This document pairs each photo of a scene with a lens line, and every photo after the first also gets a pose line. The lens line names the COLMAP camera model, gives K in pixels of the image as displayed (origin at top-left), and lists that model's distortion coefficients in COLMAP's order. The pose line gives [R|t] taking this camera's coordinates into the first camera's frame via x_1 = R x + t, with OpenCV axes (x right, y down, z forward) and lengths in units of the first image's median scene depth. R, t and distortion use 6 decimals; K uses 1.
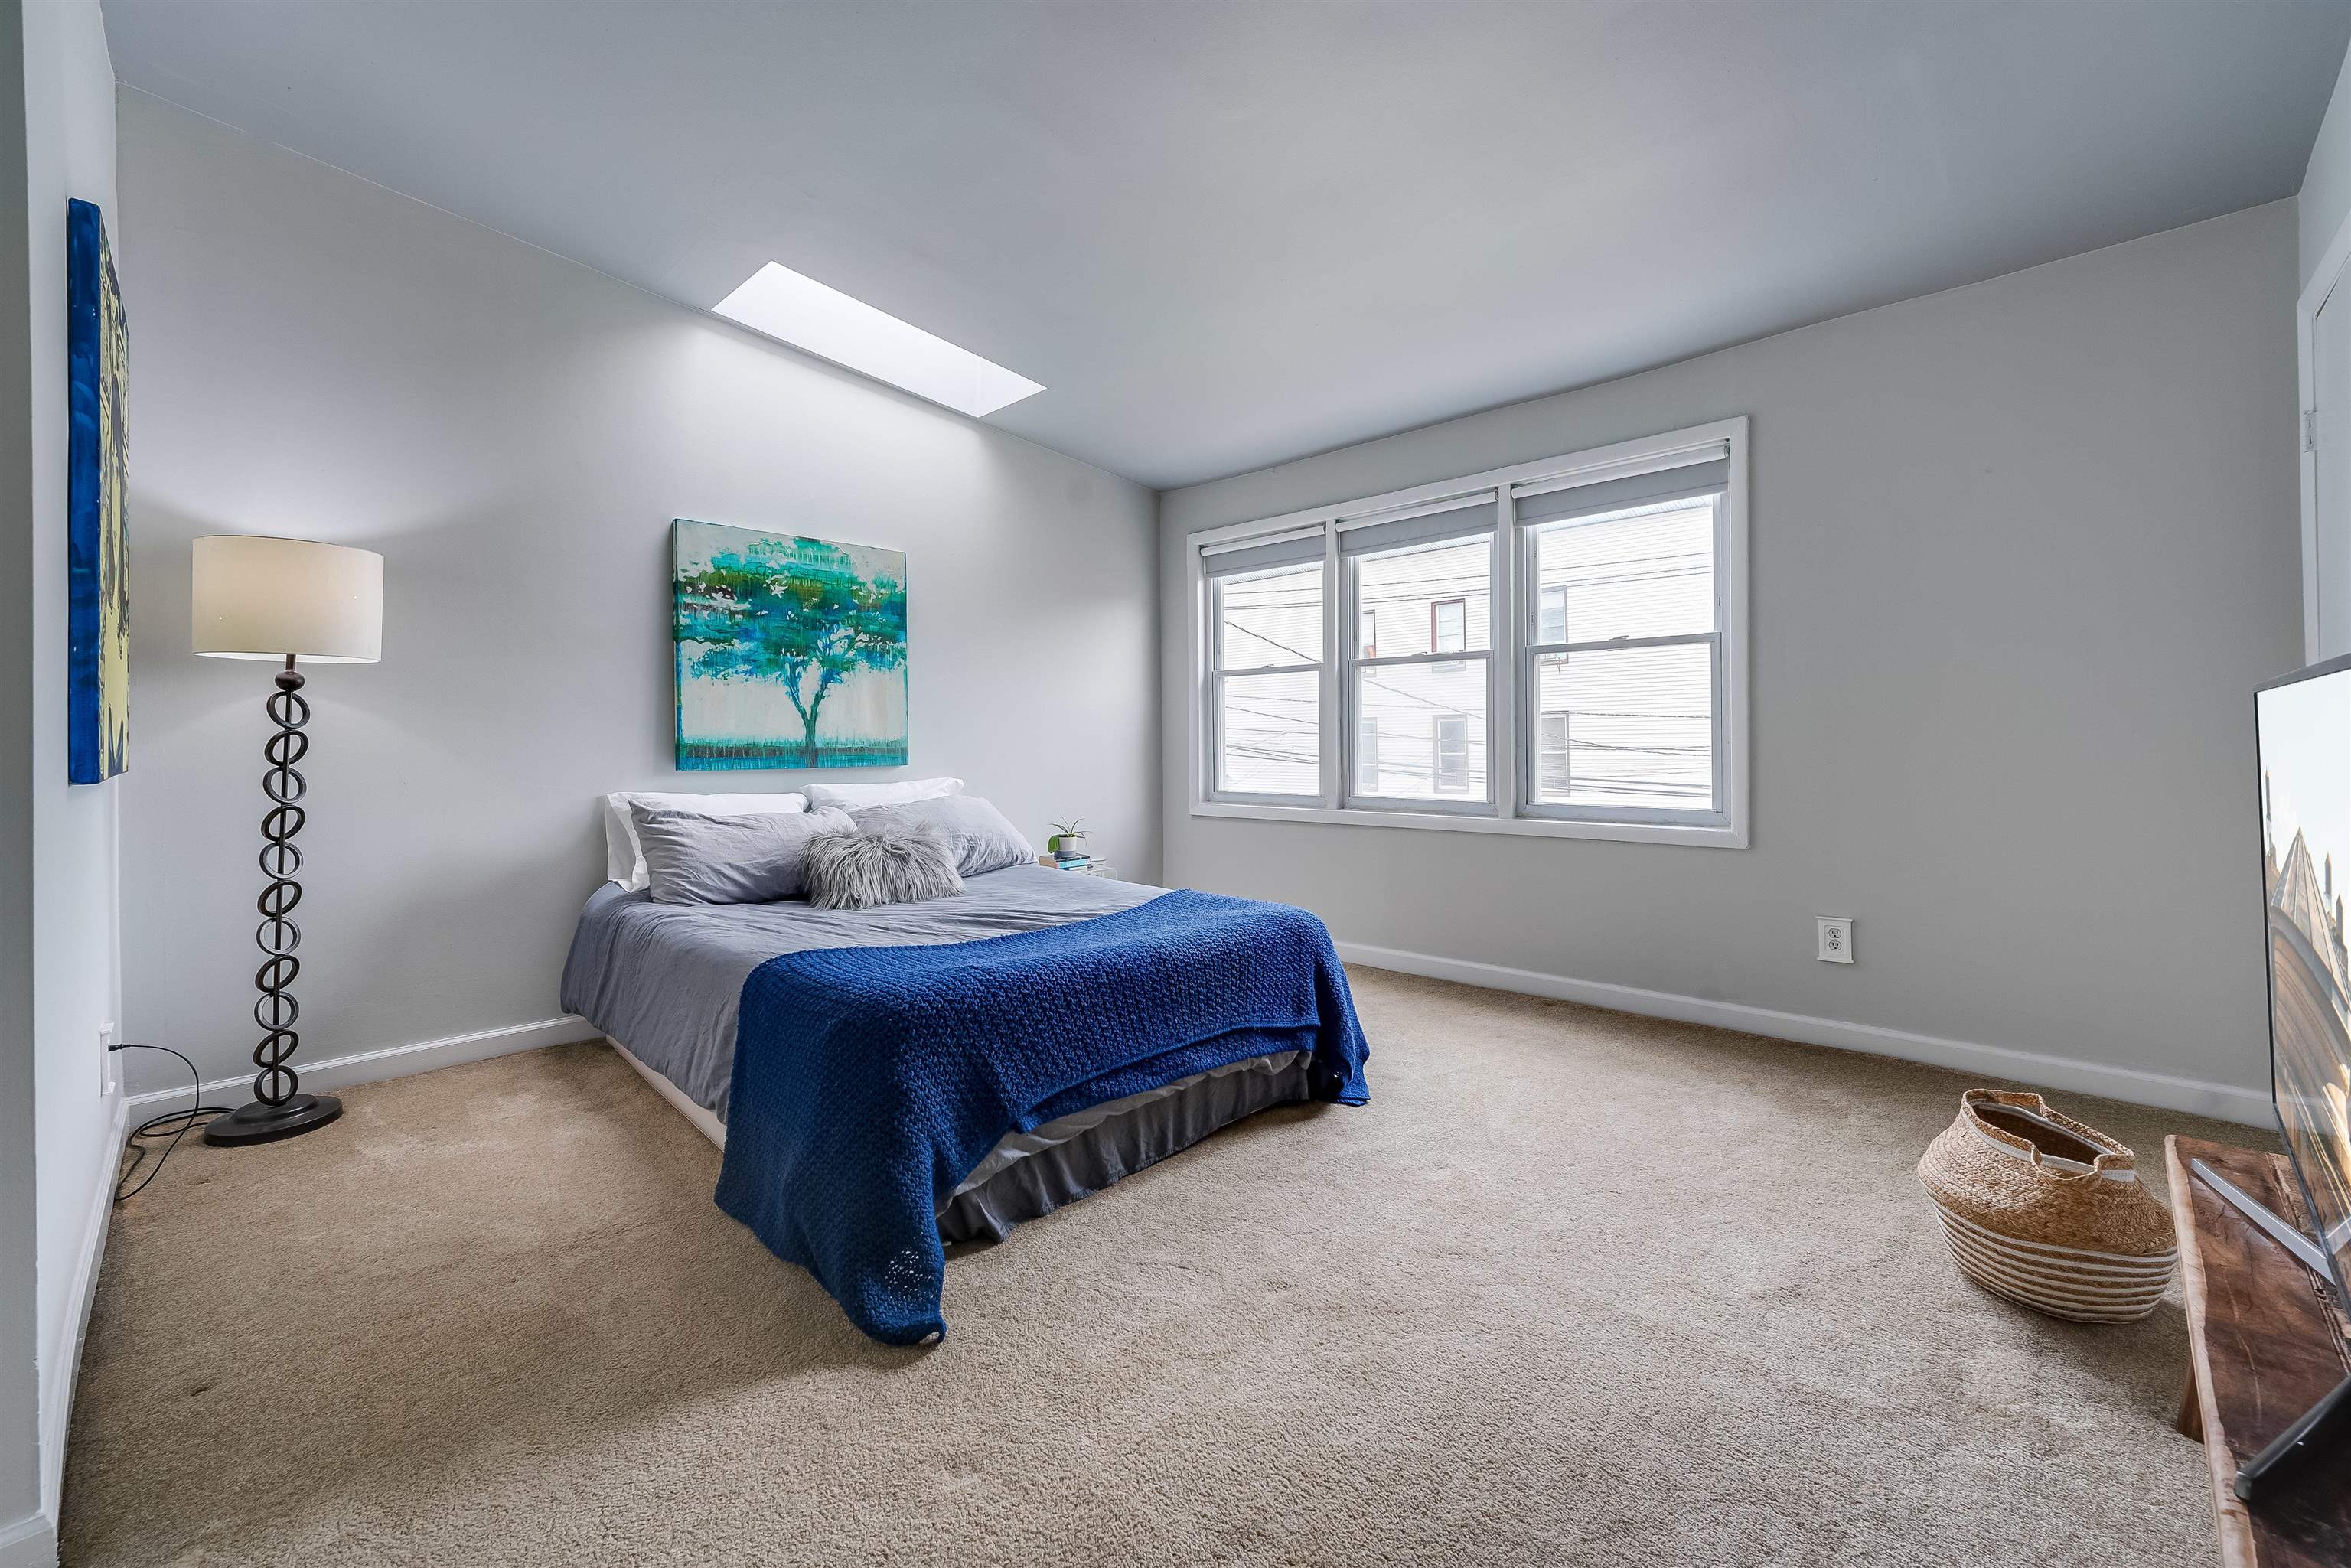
lens RADIAL K [[947.4, 0, 1183.8], [0, 947.4, 768.4], [0, 0, 1]] dist [-0.011802, 0.000424]
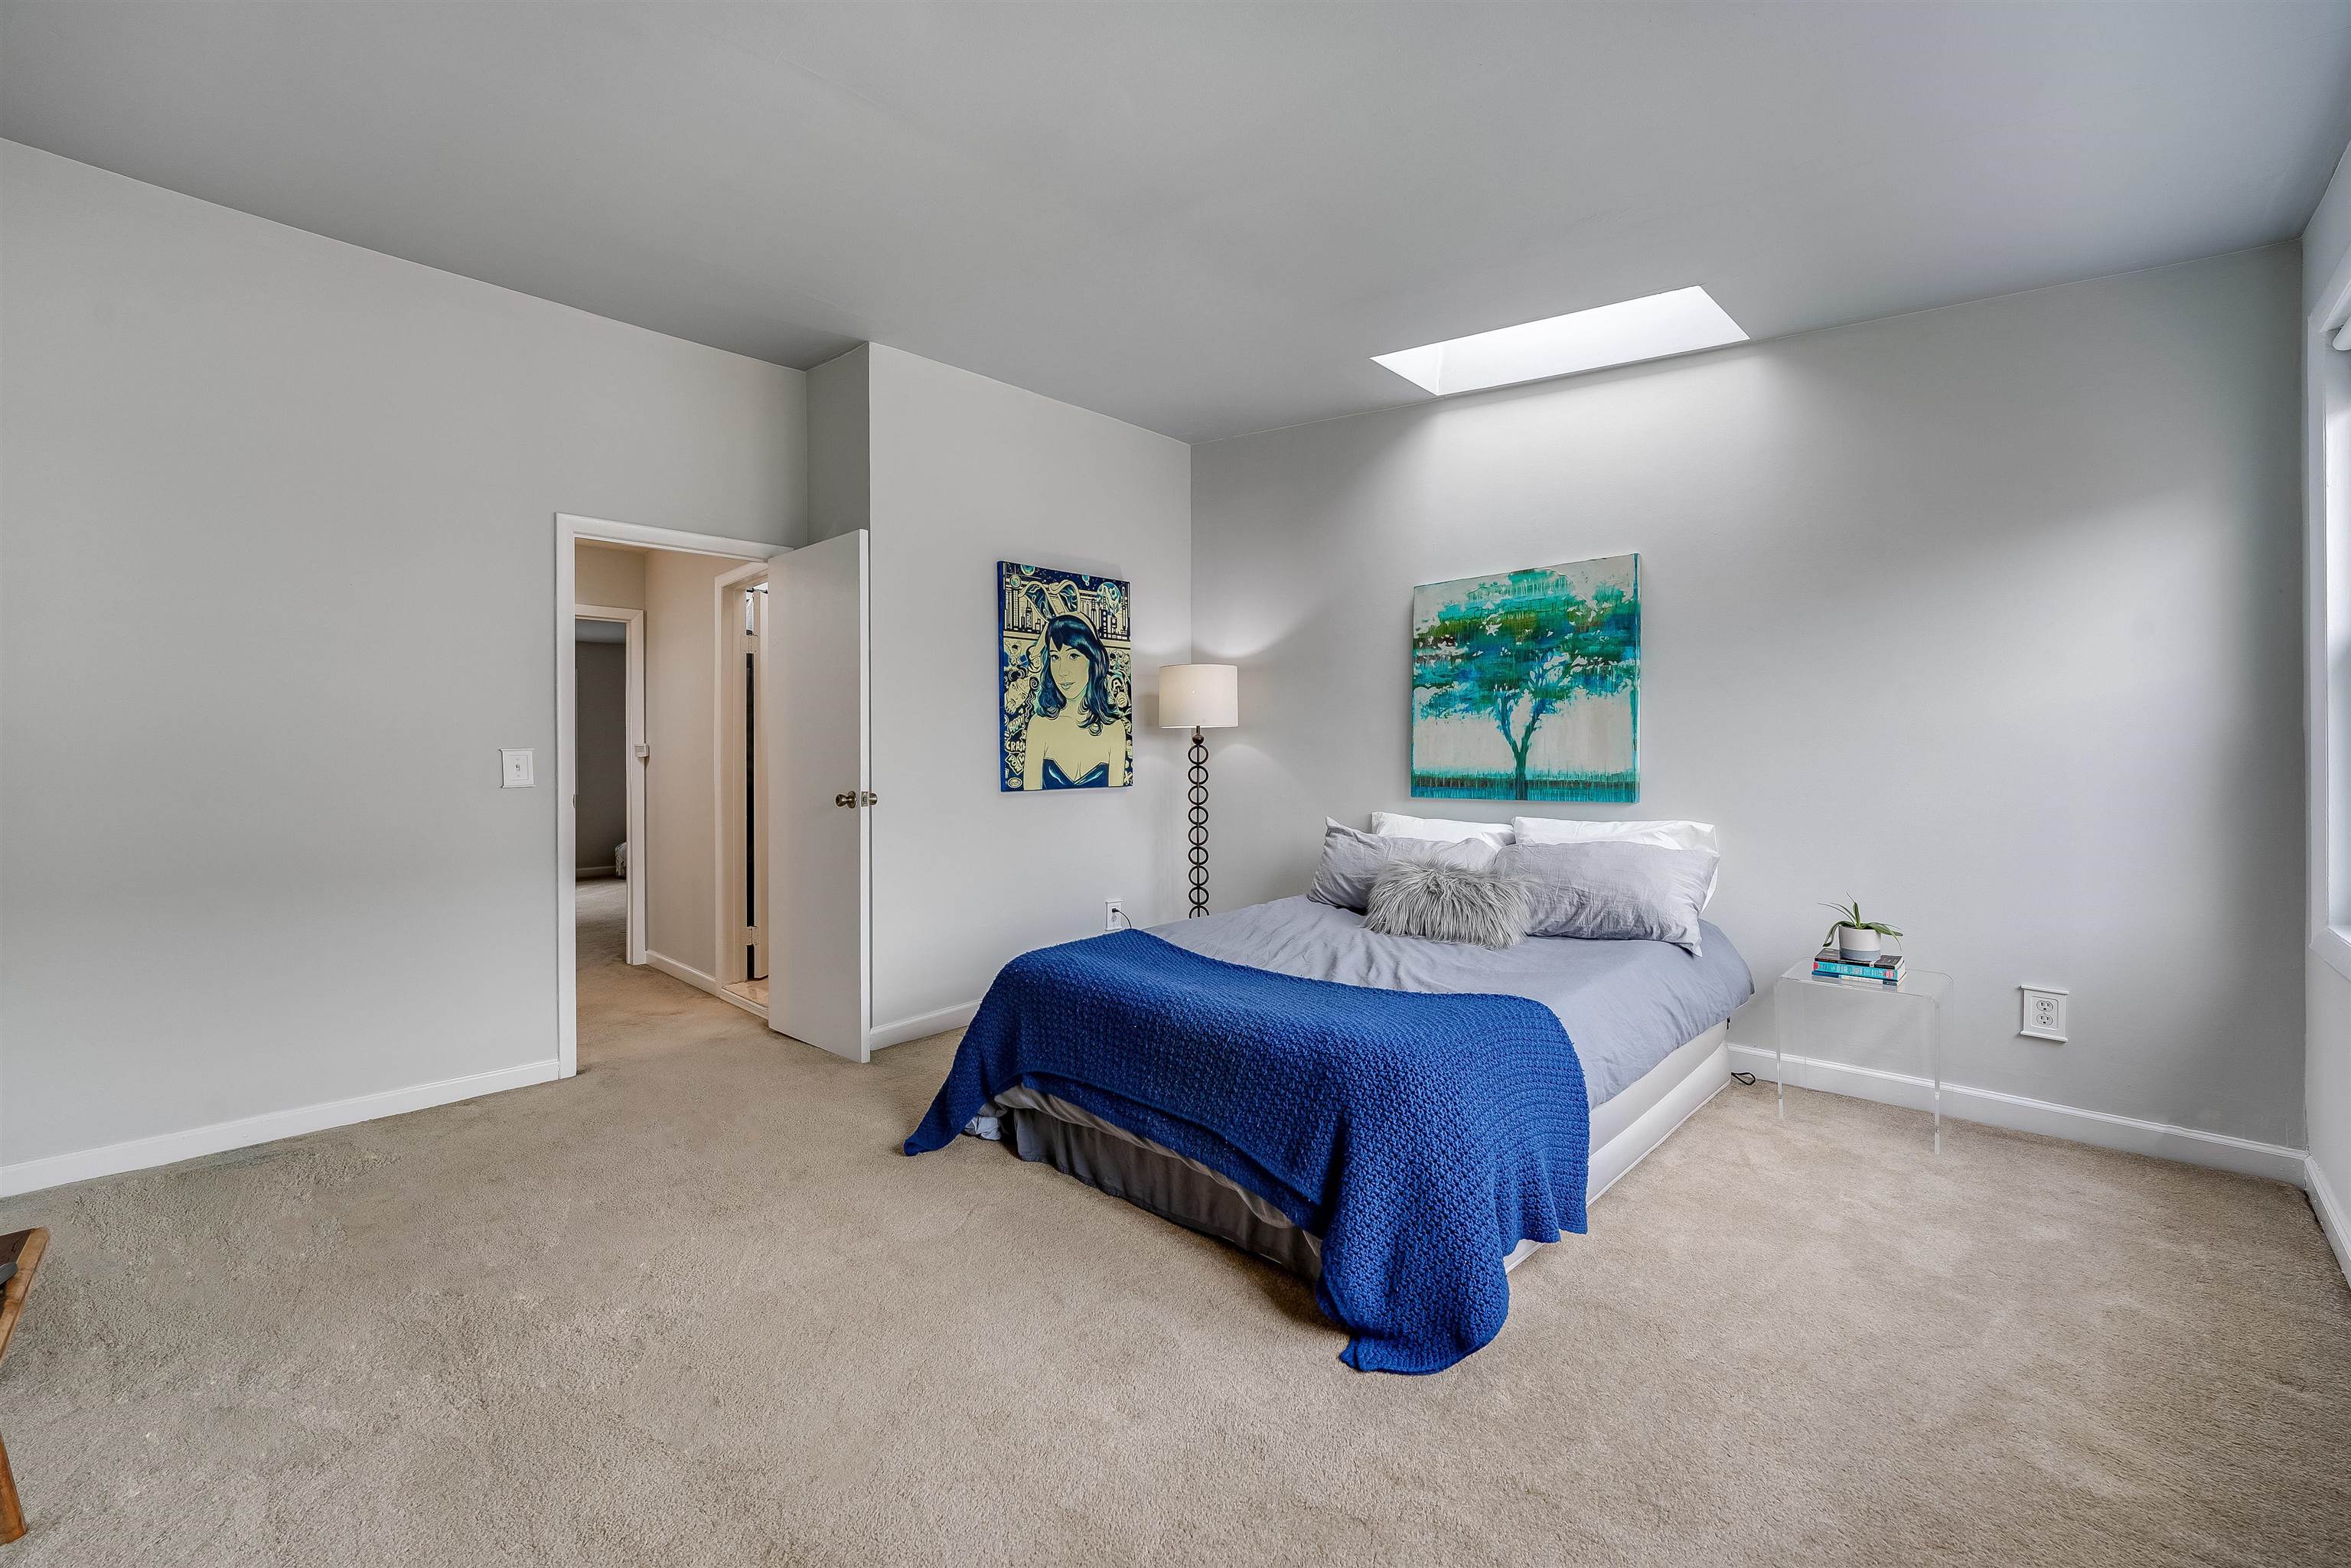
lens RADIAL K [[947.4, 0, 1183.8], [0, 947.4, 768.4], [0, 0, 1]] dist [-0.011802, 0.000424]
pose [[0.002762, 0.014877, -0.999886, 0.602911], [-0.019962, 0.999691, 0.014819, -0.042084], [0.999797, 0.019919, 0.003058, 0.641148]]
